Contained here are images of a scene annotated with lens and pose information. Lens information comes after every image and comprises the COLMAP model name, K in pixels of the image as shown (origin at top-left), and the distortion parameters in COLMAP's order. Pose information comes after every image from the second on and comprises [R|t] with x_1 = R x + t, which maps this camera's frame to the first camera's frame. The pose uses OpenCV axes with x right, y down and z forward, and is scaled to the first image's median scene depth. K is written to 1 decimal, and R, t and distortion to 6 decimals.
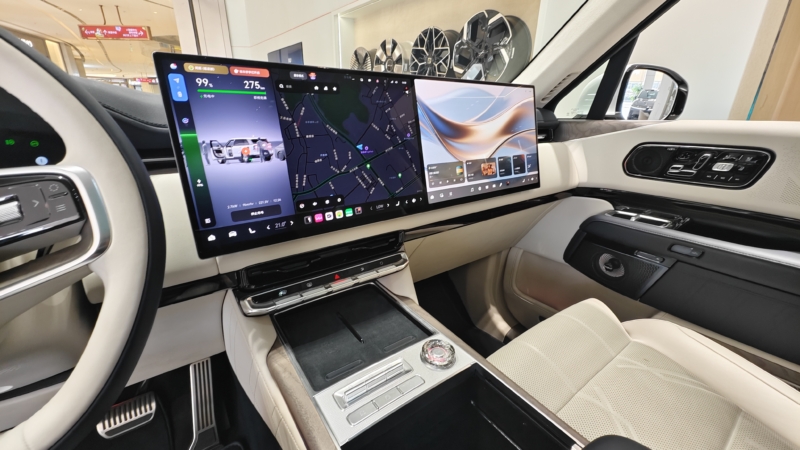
lens RADIAL K [[322.4, 0, 400.7], [0, 322.4, 223.7], [0, 0, 1]] dist [0.004808, -0.001343]
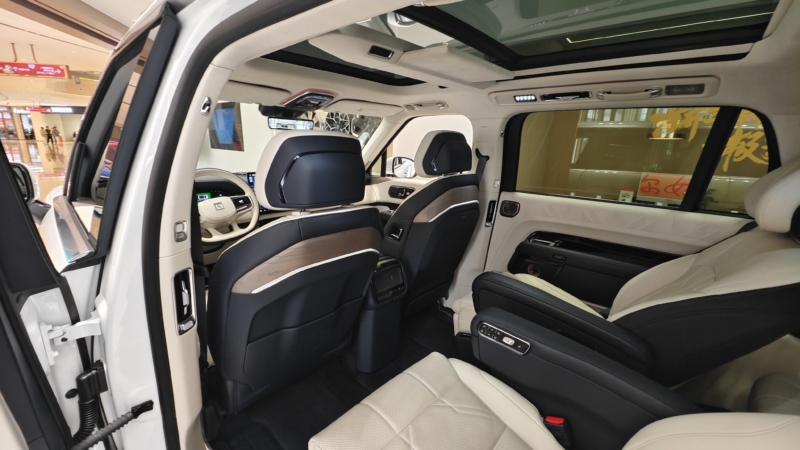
lens RADIAL K [[322.4, 0, 397.7], [0, 322.4, 224.6], [0, 0, 1]] dist [0.004808, -0.001343]
pose [[0.980998, -0.038434, 0.190171, 0.241667], [0.055648, 0.994738, -0.086022, 0.365785], [-0.185864, 0.094970, 0.977975, -1.898808]]
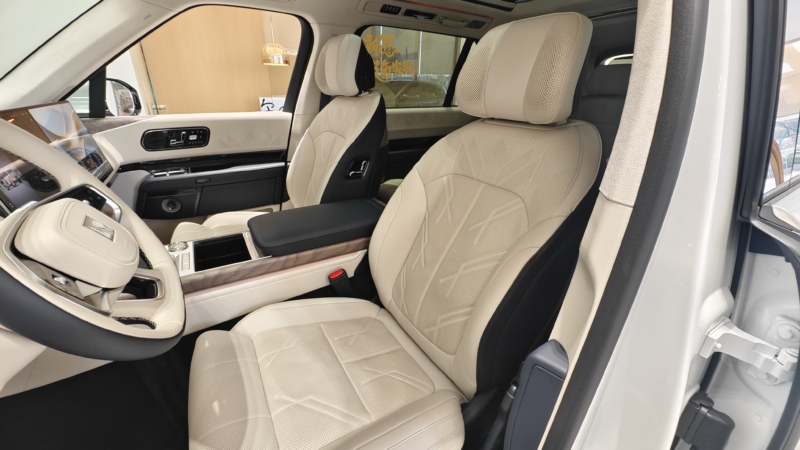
lens RADIAL K [[322.4, 0, 398.4], [0, 322.4, 222.9], [0, 0, 1]] dist [0.004808, -0.001343]
pose [[0.073581, -0.399233, 0.913892, -0.908462], [0.324787, 0.876012, 0.356535, -0.005326], [-0.942920, 0.270586, 0.194124, -0.440183]]
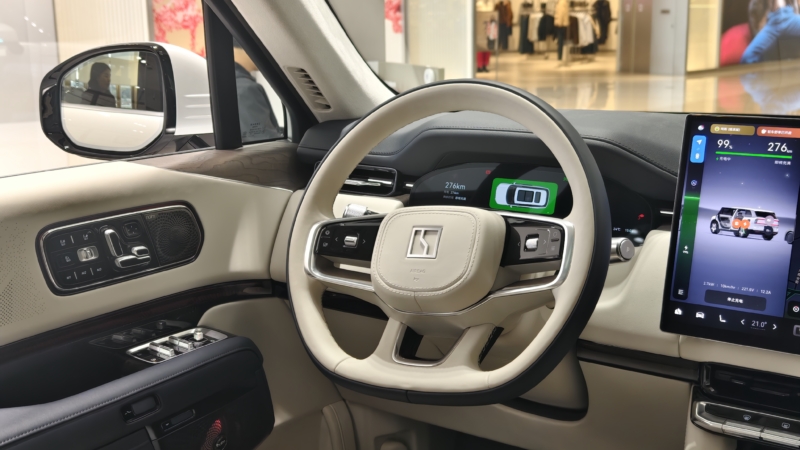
lens RADIAL K [[939.0, 0, 401.7], [0, 939.0, 217.9], [0, 0, 1]] dist [0.039683, 0.000000]
pose [[0.357685, 0.174873, -0.917323, 0.747409], [-0.297683, 0.952416, 0.065489, -0.073465], [0.885125, 0.249647, 0.392722, -0.380612]]
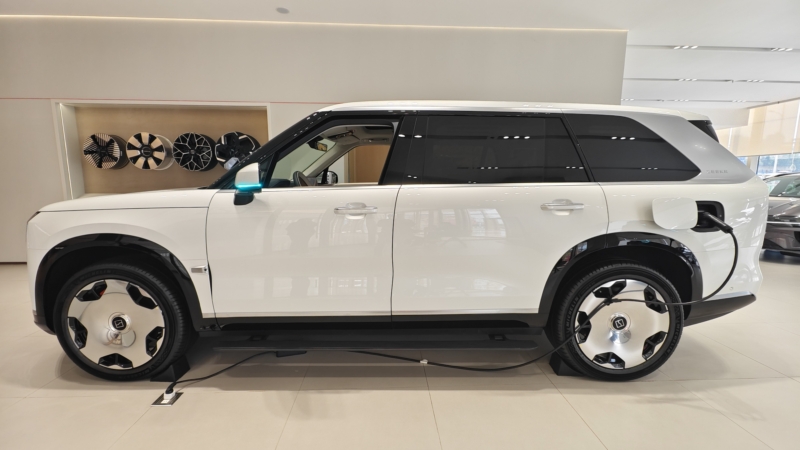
lens RADIAL K [[322.4, 0, 395.6], [0, 322.4, 226.9], [0, 0, 1]] dist [0.004808, -0.001343]
pose [[0.579536, -0.132449, 0.804111, -2.515986], [0.285158, 0.957286, -0.047839, 0.725380], [-0.763428, 0.257023, 0.592551, -2.195182]]
